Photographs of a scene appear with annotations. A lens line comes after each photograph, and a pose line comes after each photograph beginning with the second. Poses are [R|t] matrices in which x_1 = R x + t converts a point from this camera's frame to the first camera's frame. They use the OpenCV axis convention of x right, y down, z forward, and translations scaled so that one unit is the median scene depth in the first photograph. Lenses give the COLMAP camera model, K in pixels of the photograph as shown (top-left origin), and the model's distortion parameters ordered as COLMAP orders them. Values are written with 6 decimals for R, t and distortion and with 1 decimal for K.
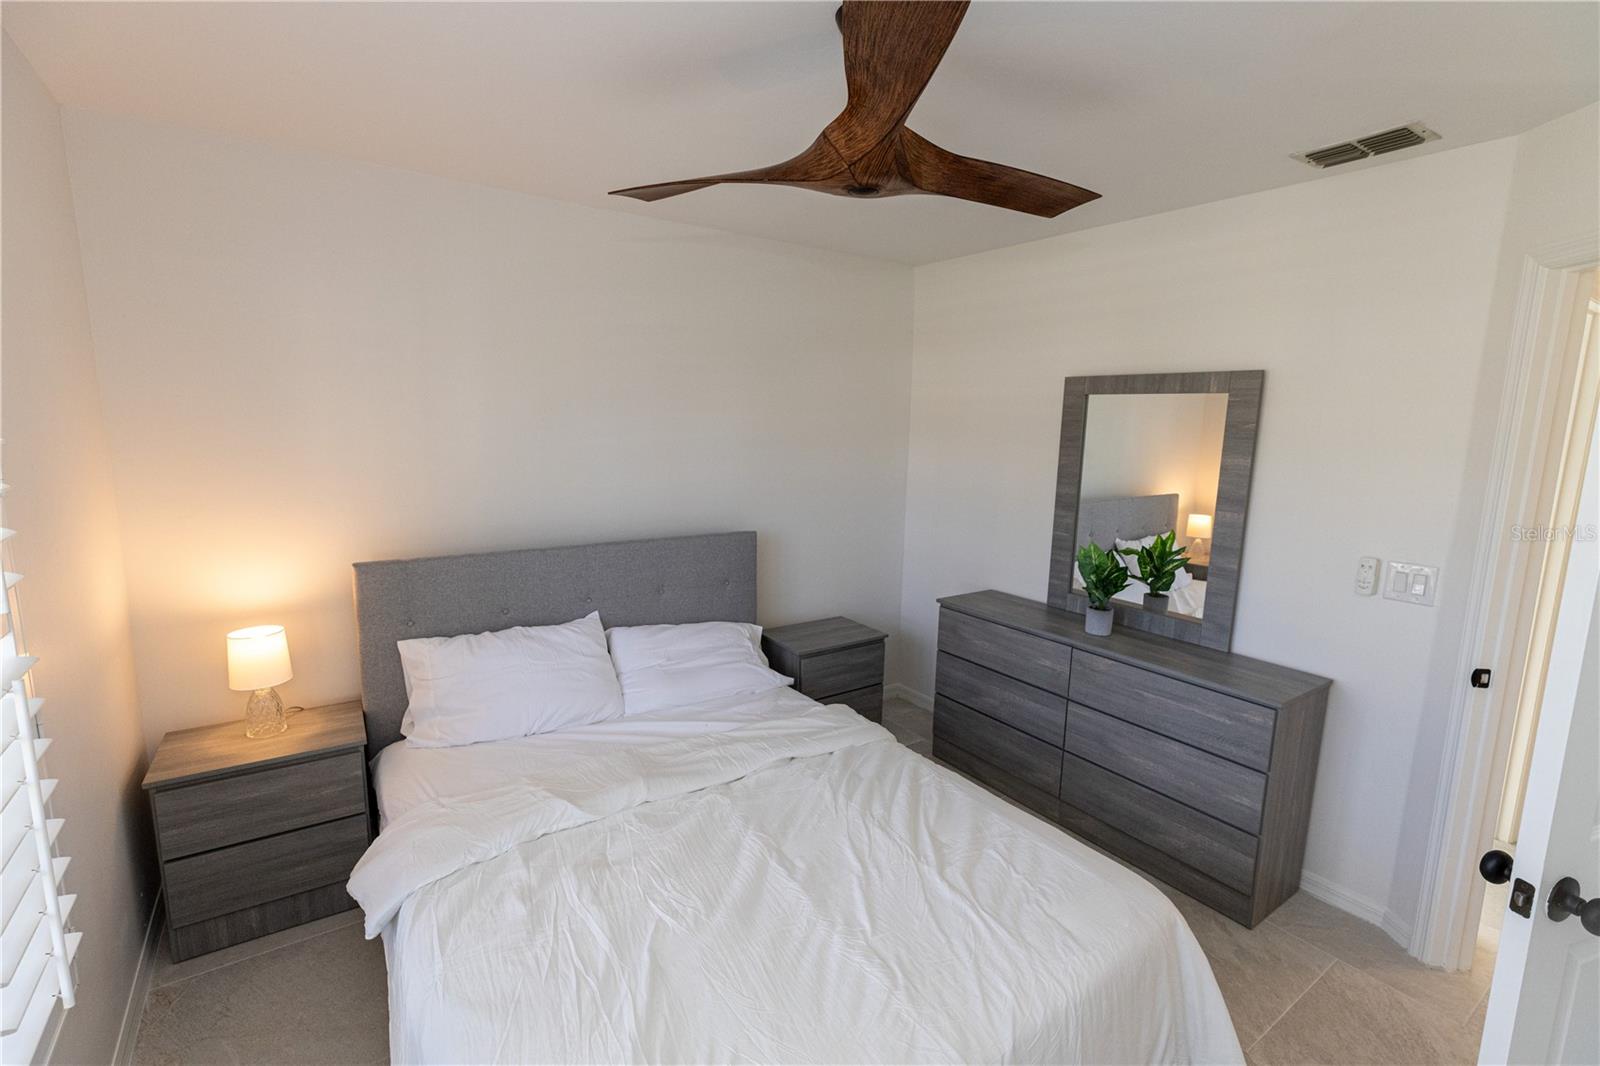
lens RADIAL K [[717.2, 0, 810.3], [0, 717.2, 535.5], [0, 0, 1]] dist [0.016827, -0.000005]
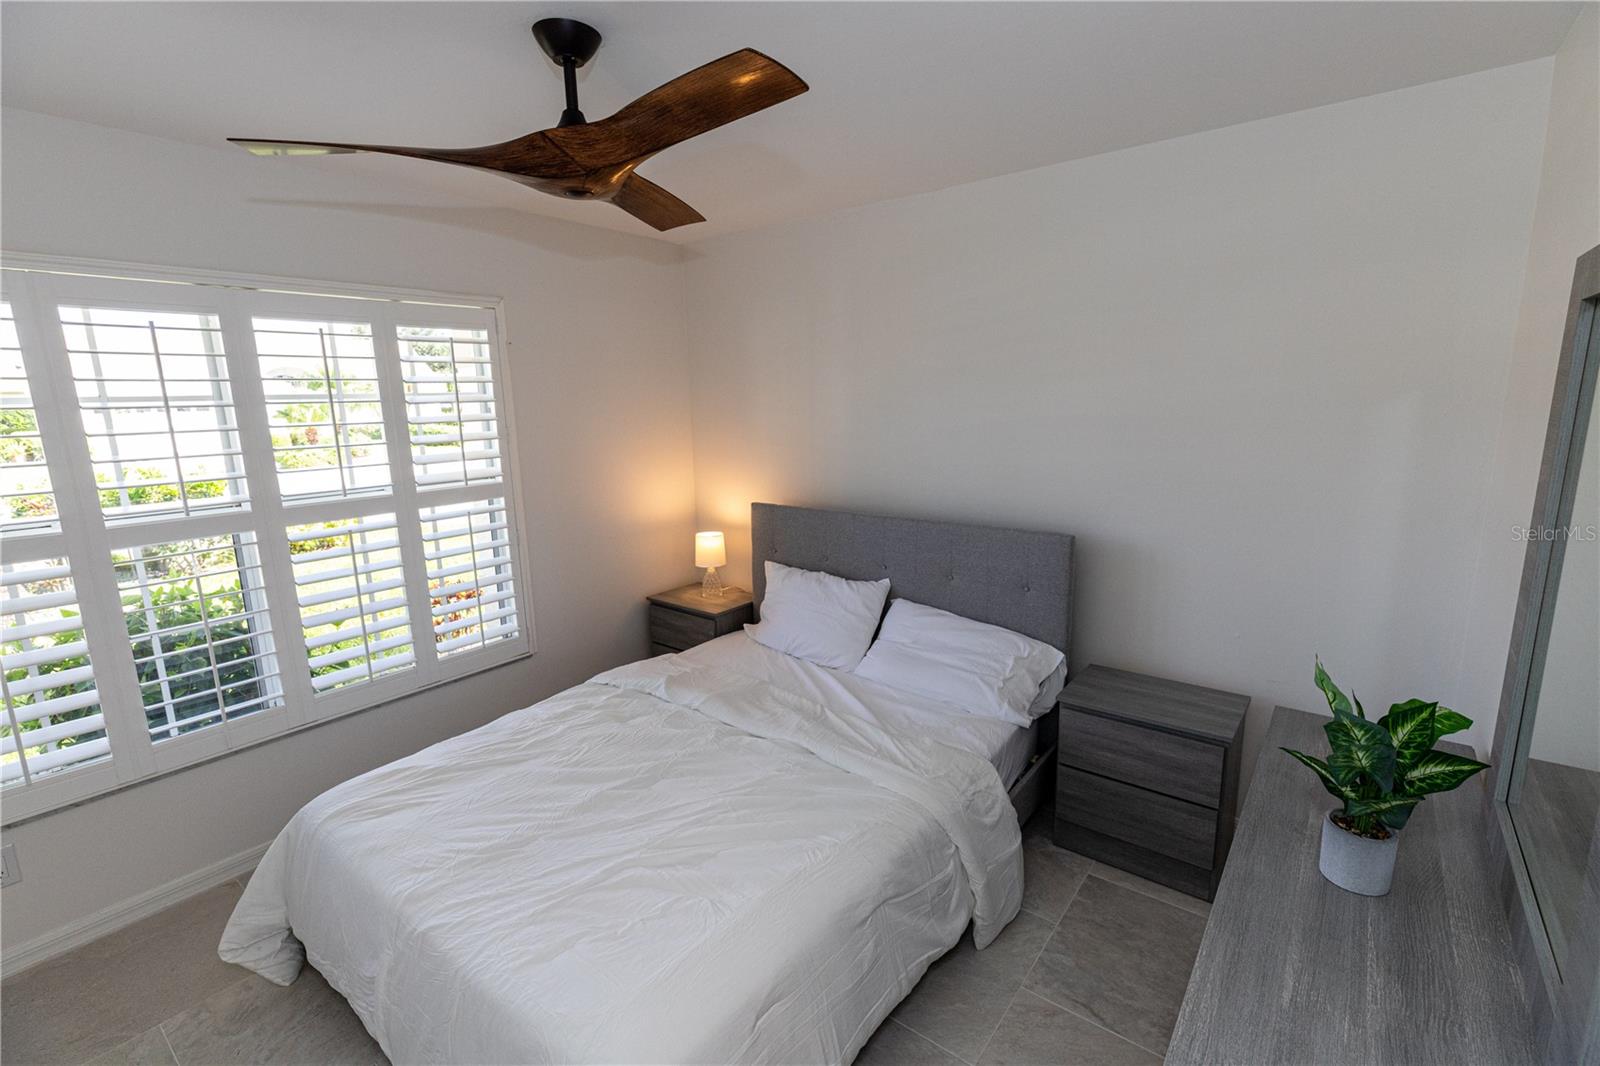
lens RADIAL K [[717.2, 0, 810.3], [0, 717.2, 535.5], [0, 0, 1]] dist [0.016827, -0.000005]
pose [[0.284189, 0.146874, -0.947452, 0.767848], [-0.131578, 0.984821, 0.113200, -0.073741], [0.949697, 0.092494, 0.299201, 0.629883]]
